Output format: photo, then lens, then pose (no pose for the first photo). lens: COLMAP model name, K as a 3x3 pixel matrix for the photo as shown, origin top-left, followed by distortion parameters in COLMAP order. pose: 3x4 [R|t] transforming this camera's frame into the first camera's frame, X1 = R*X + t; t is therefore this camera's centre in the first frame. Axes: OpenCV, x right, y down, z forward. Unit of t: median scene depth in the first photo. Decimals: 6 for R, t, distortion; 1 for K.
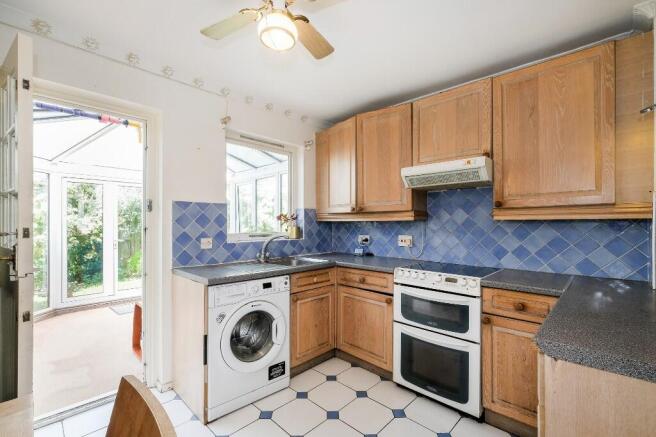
lens RADIAL K [[289.9, 0, 328.8], [0, 289.9, 223.8], [0, 0, 1]] dist [0.000572, 0.000275]
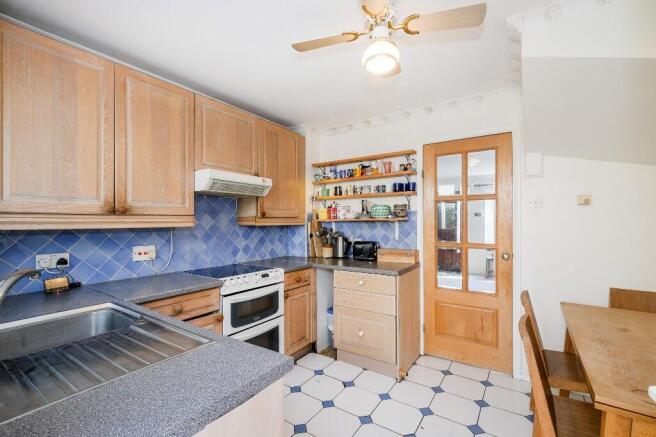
lens RADIAL K [[289.9, 0, 328.8], [0, 289.9, 223.8], [0, 0, 1]] dist [0.000572, 0.000275]
pose [[-0.171407, -0.002873, 0.985196, -0.654893], [0.005248, 0.999979, 0.003829, -0.021086], [-0.985186, 0.005826, -0.171388, 0.751227]]
